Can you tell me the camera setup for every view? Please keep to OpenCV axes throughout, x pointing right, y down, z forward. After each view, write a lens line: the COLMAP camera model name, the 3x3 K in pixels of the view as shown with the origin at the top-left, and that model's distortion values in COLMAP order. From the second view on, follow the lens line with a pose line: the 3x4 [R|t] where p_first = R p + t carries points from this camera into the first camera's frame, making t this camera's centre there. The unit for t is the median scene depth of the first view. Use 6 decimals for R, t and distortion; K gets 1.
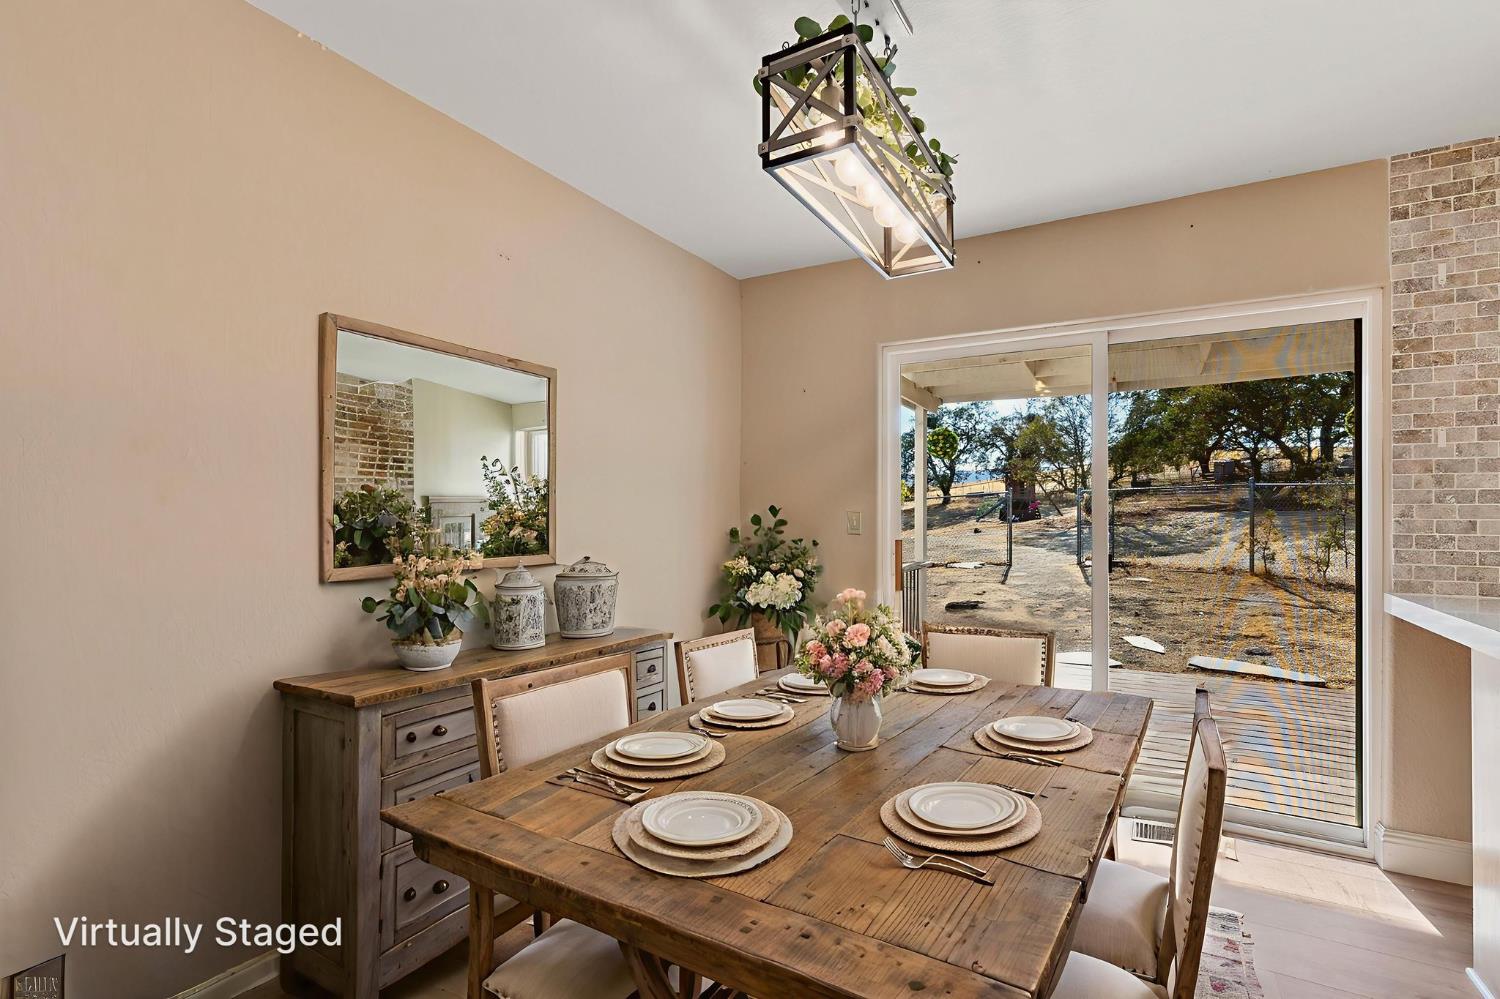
lens RADIAL K [[691.1, 0, 744.3], [0, 691.1, 506.2], [0, 0, 1]] dist [-0.001823, 0.000359]
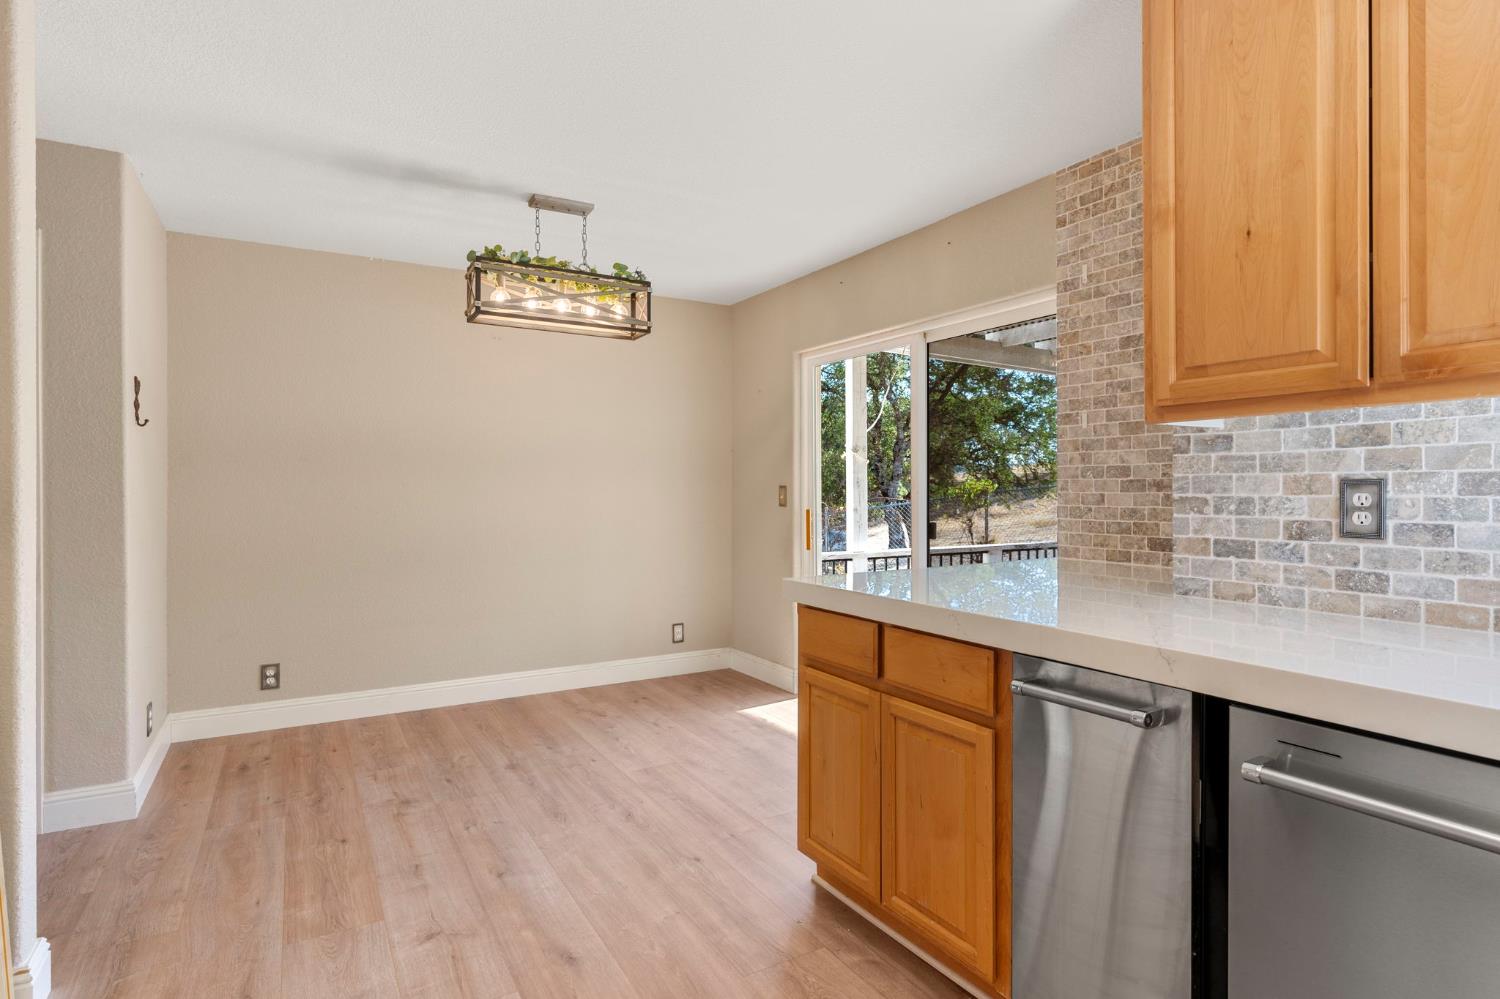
lens RADIAL K [[780.9, 0, 752.0], [0, 780.9, 489.3], [0, 0, 1]] dist [-0.002448, -0.000040]
pose [[0.869930, -0.000813, -0.493174, 1.187005], [0.006161, 0.999939, 0.009220, -0.001187], [0.493136, -0.011059, 0.869882, -0.382946]]
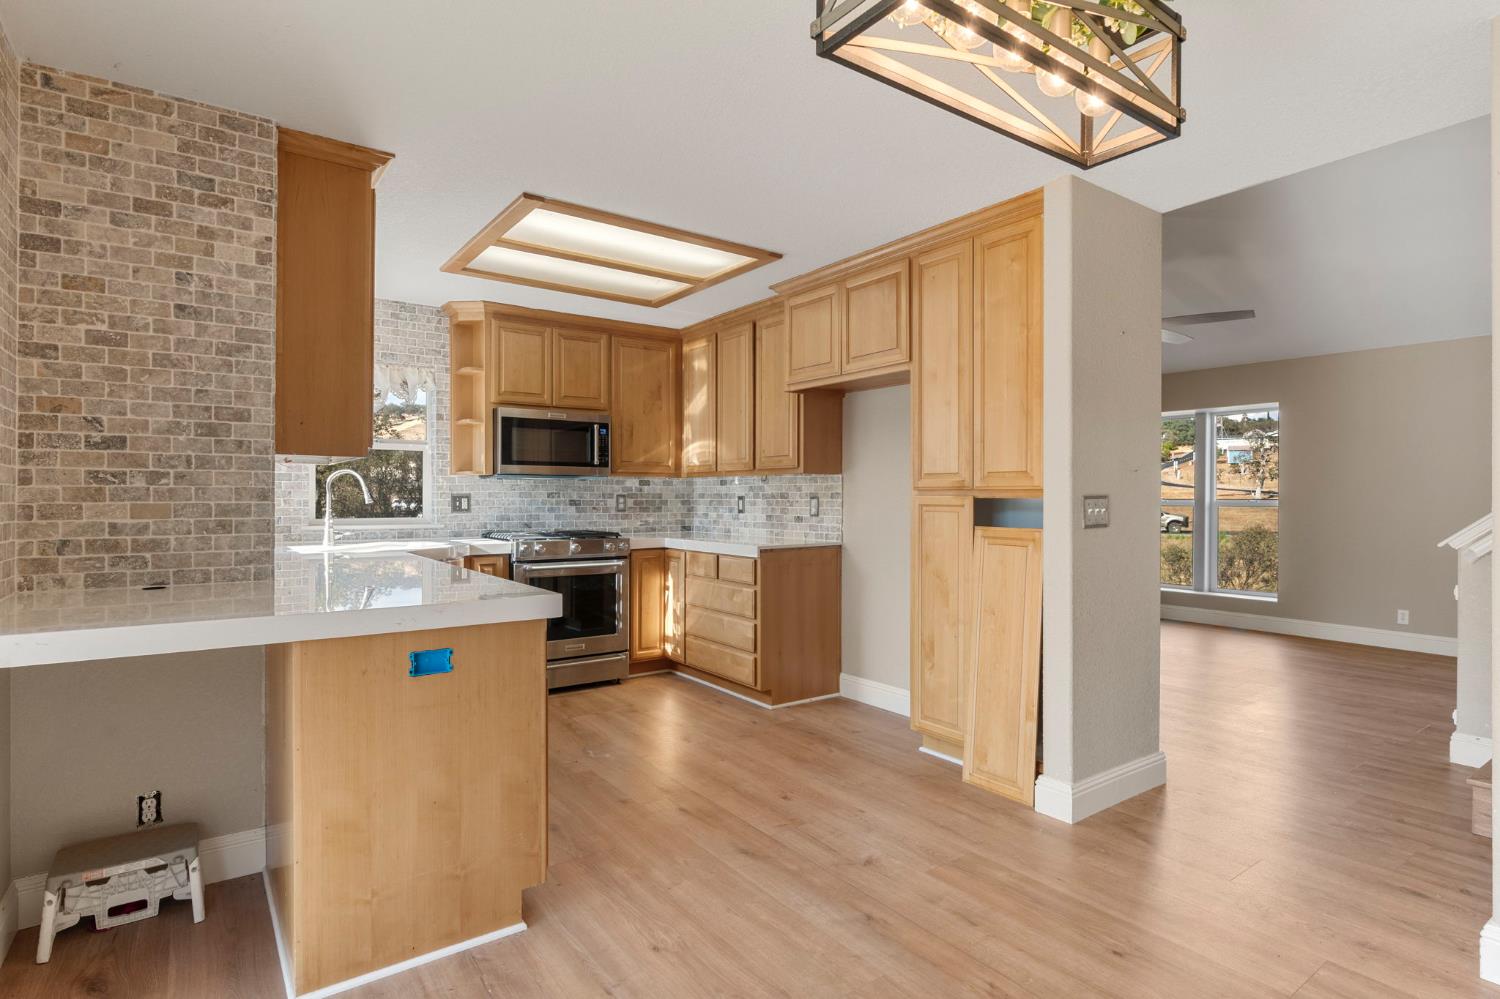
lens RADIAL K [[766.1, 0, 746.5], [0, 766.1, 495.1], [0, 0, 1]] dist [0.000355, 0.000531]
pose [[-0.910664, -0.001990, 0.413142, 0.082673], [-0.006567, 0.999932, -0.009659, 0.011915], [-0.413095, -0.011509, -0.910615, 1.353320]]
